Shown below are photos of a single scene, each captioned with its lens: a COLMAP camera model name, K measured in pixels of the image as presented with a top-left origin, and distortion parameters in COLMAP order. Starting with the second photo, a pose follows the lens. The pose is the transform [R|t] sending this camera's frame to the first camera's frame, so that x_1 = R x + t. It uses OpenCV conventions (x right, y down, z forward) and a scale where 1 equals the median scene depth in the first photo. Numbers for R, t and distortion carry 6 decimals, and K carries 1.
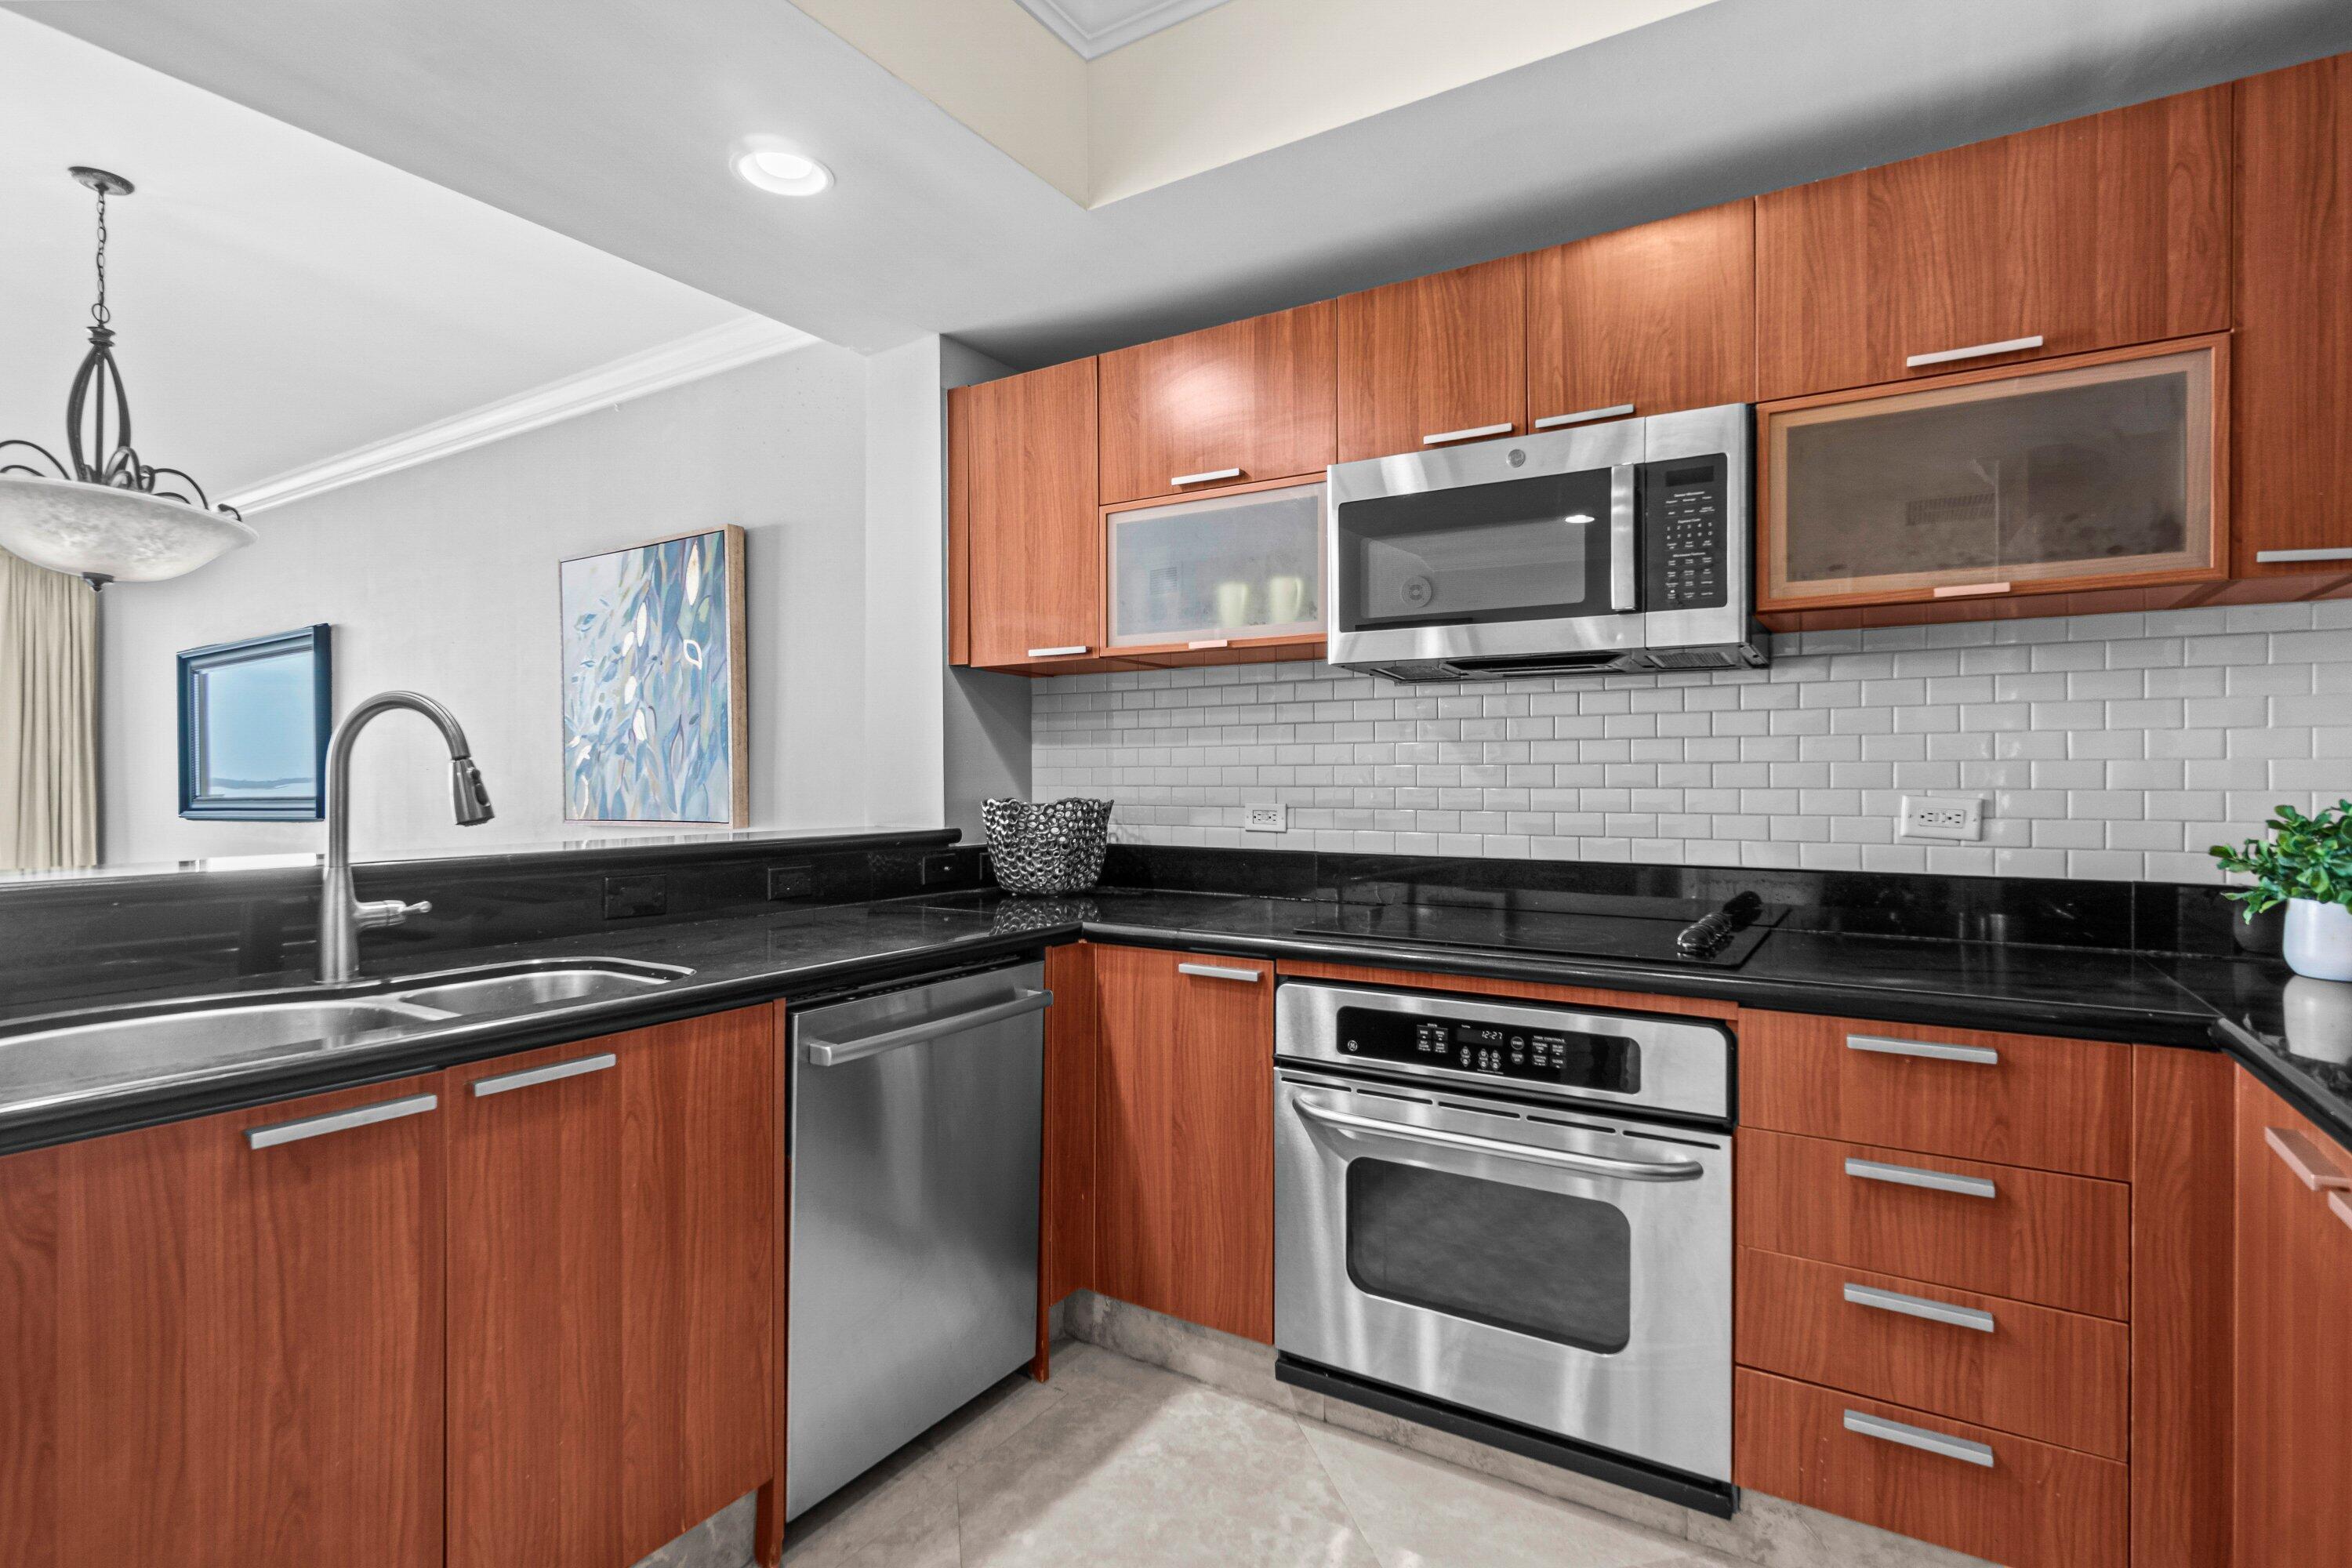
lens RADIAL K [[1129.1, 0, 1196.6], [0, 1129.1, 779.2], [0, 0, 1]] dist [-0.003266, -0.000608]
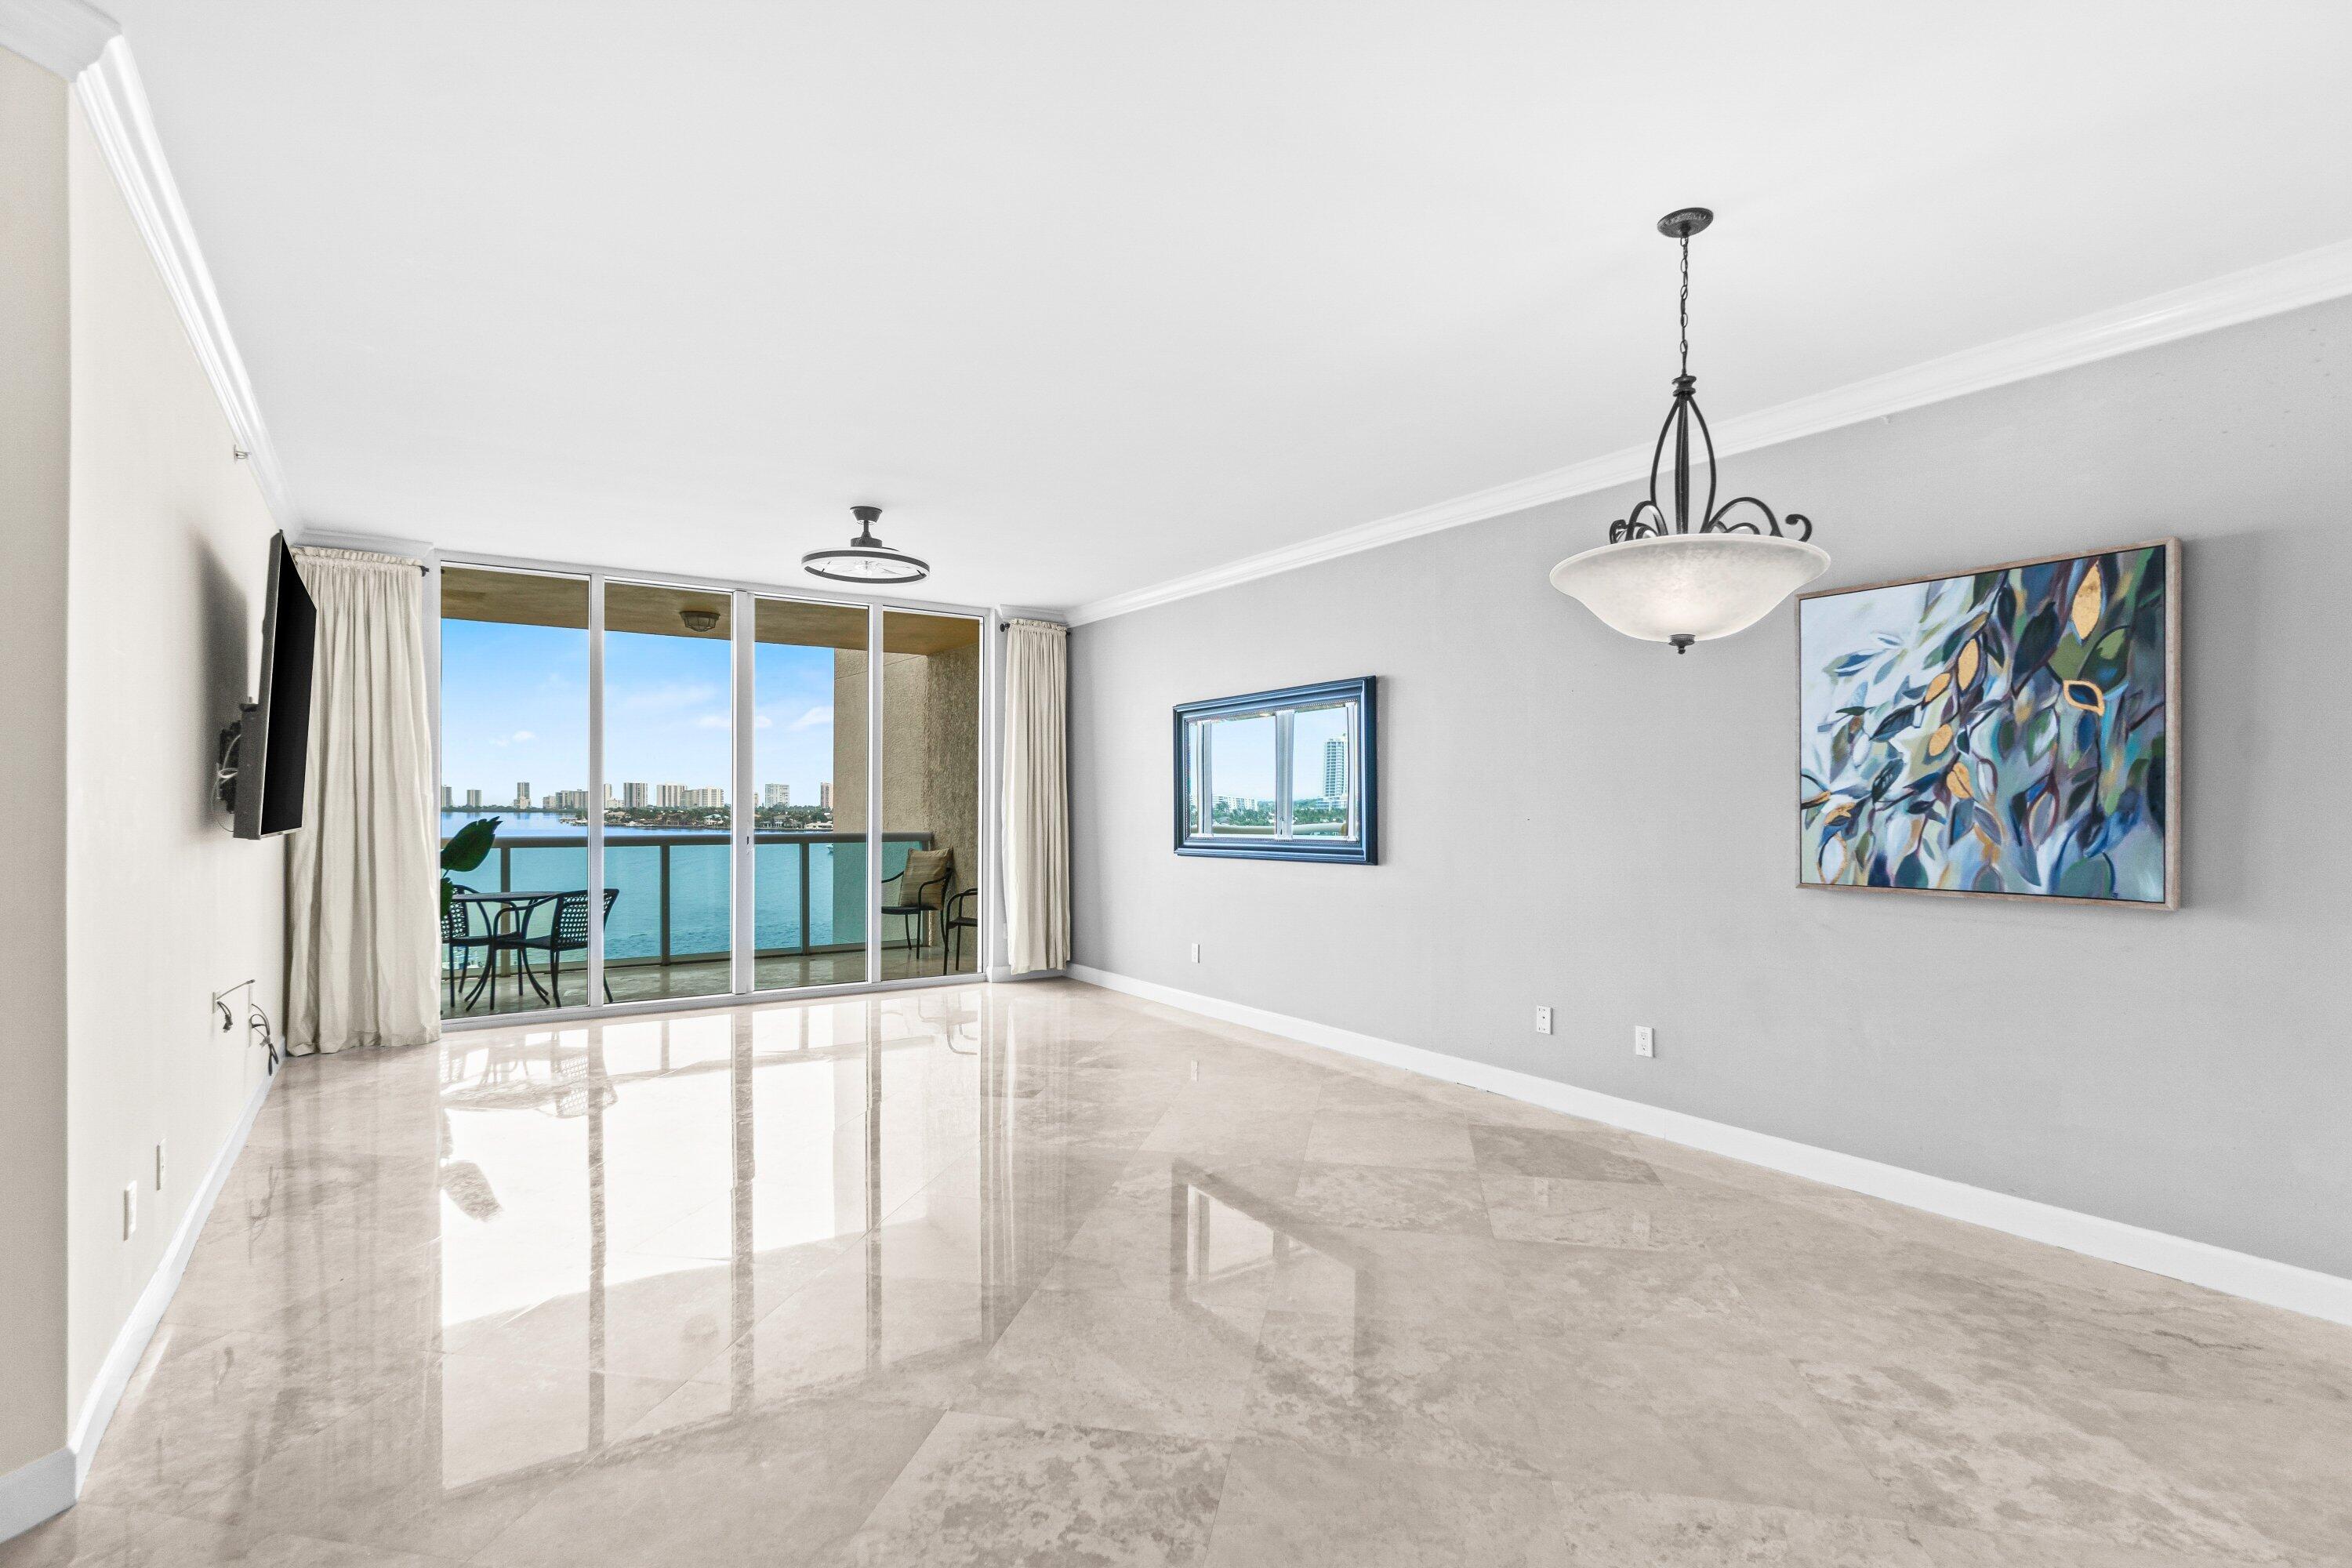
lens RADIAL K [[1129.1, 0, 1187.4], [0, 1129.1, 810.9], [0, 0, 1]] dist [-0.003266, -0.000608]
pose [[0.912637, 0.009191, -0.408667, -1.161280], [-0.006787, 0.999950, 0.007332, -0.045655], [0.408714, -0.003917, 0.912654, -0.057708]]
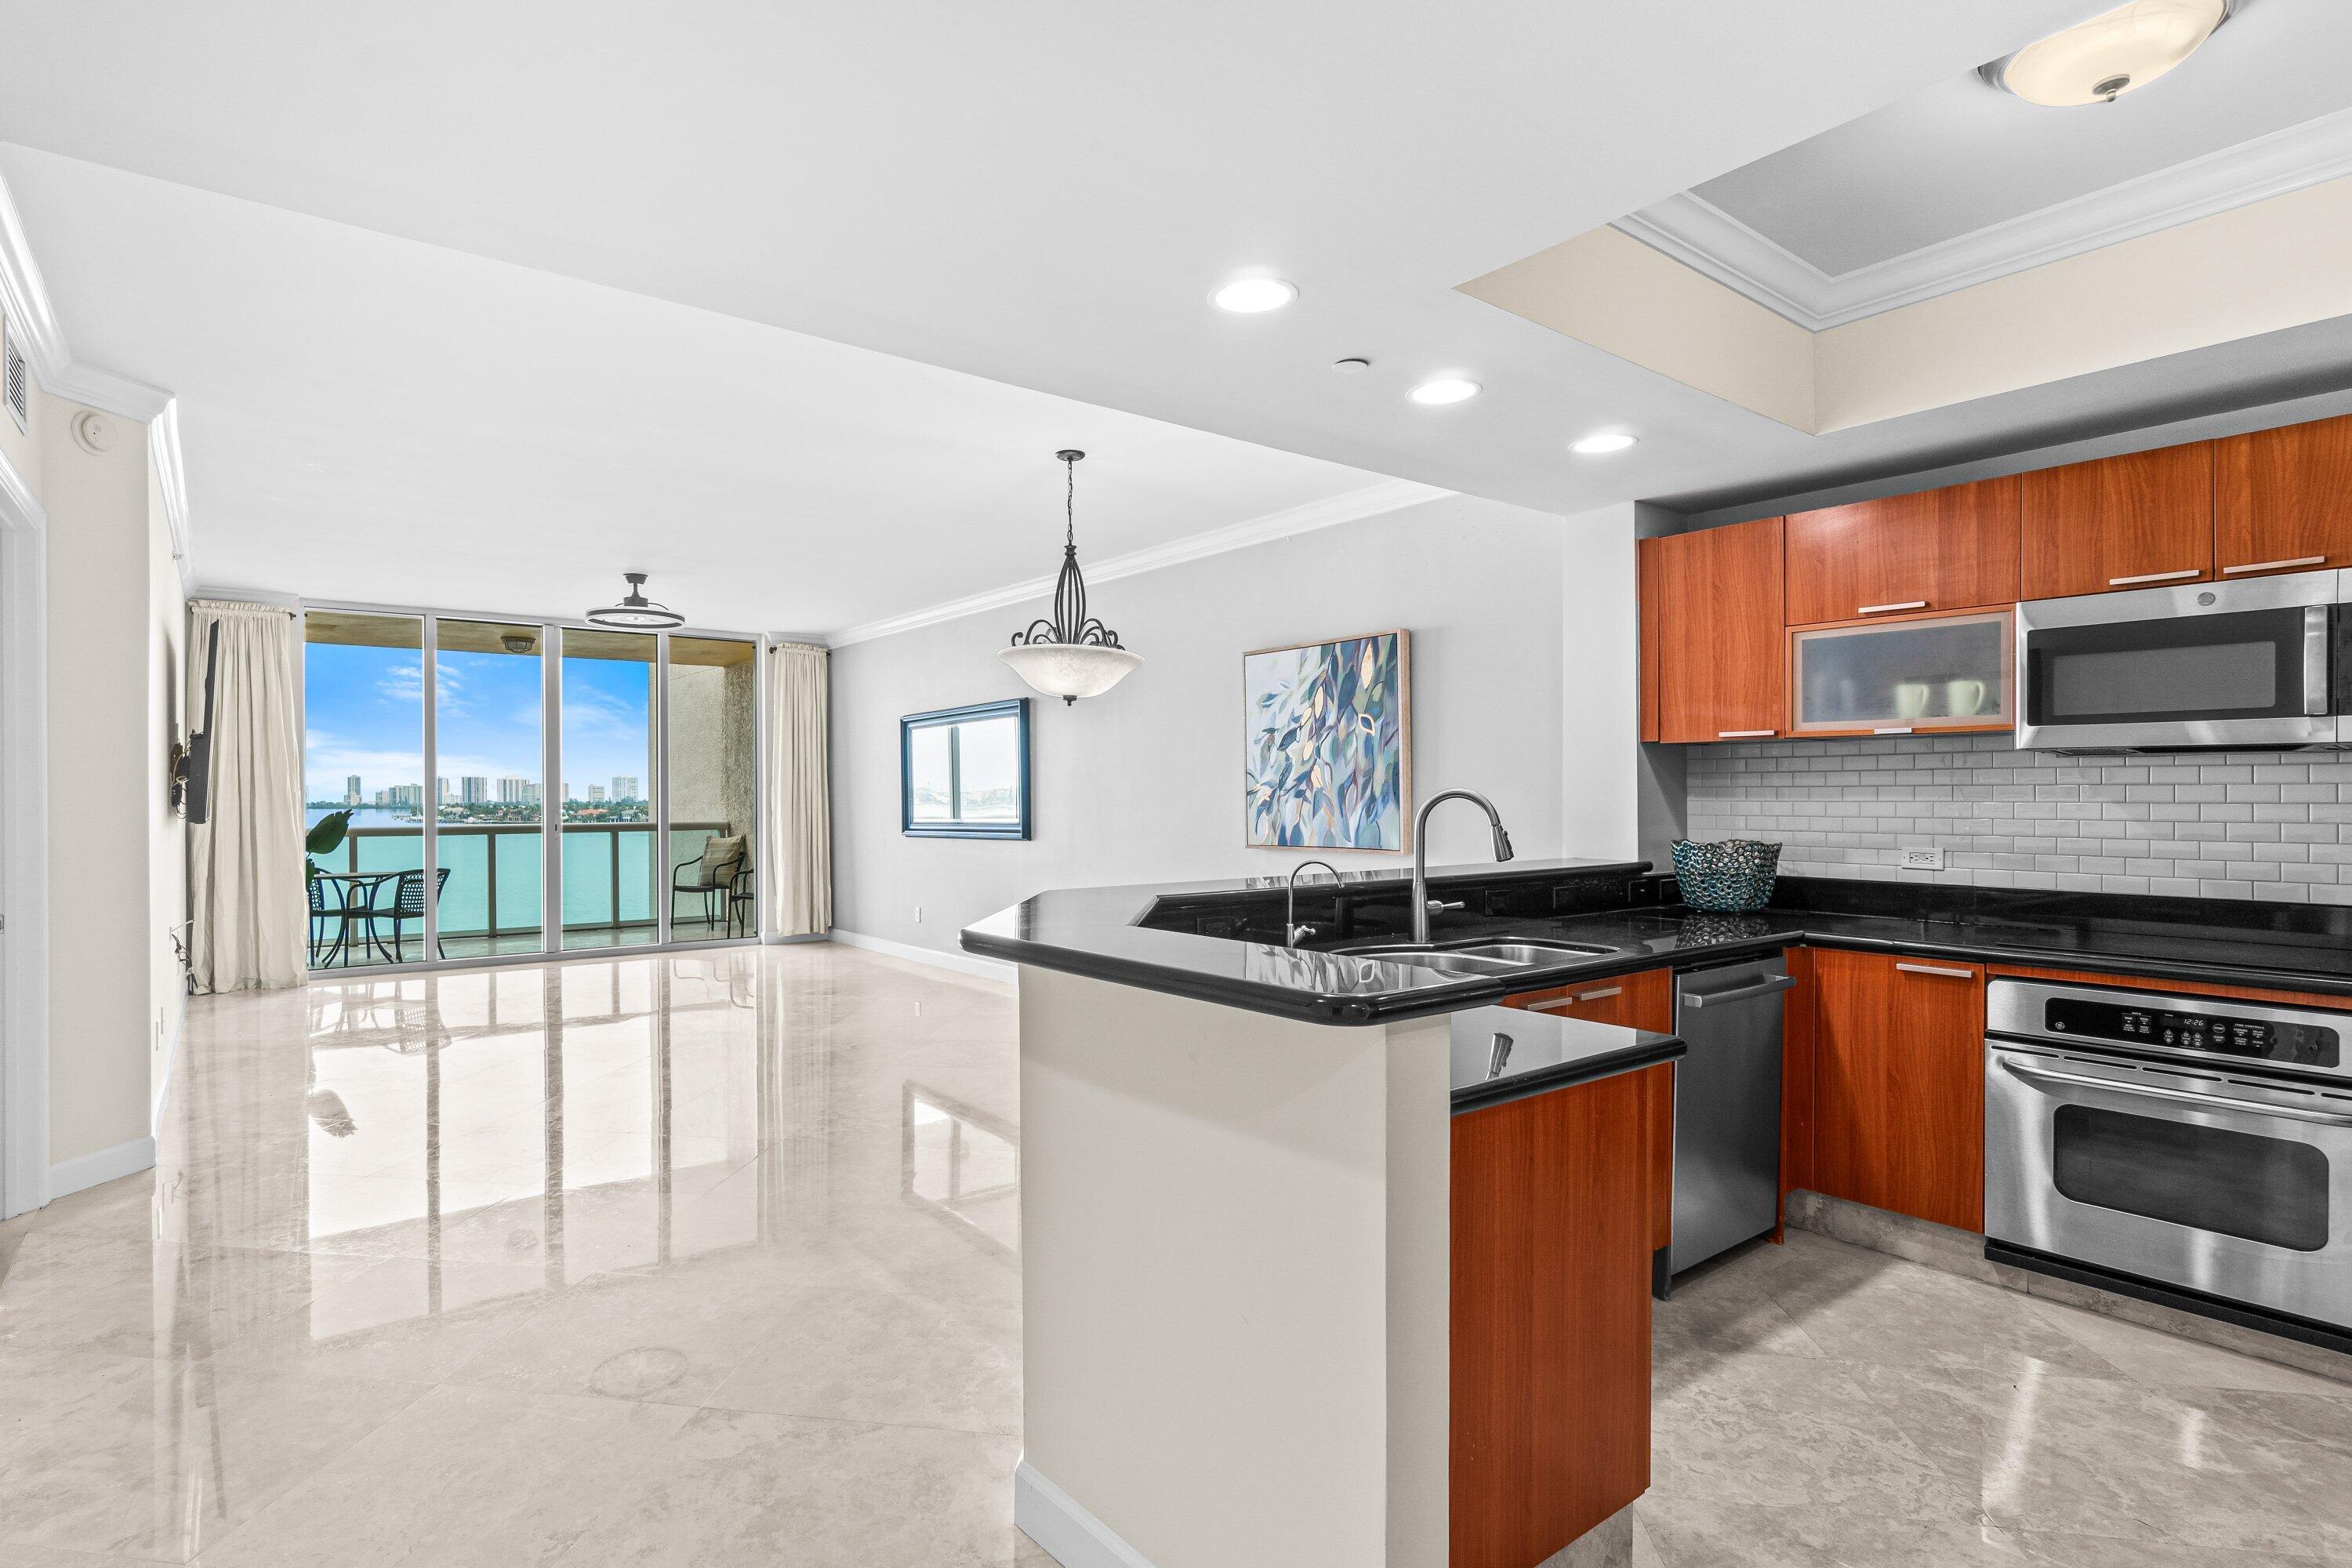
lens RADIAL K [[1169.8, 0, 1087.9], [0, 1169.8, 799.9], [0, 0, 1]] dist [-0.003495, 0.001007]
pose [[0.923906, 0.001276, -0.382618, -0.358326], [0.000900, 0.999984, 0.005507, -0.047372], [0.382619, -0.005433, 0.923890, -0.684958]]
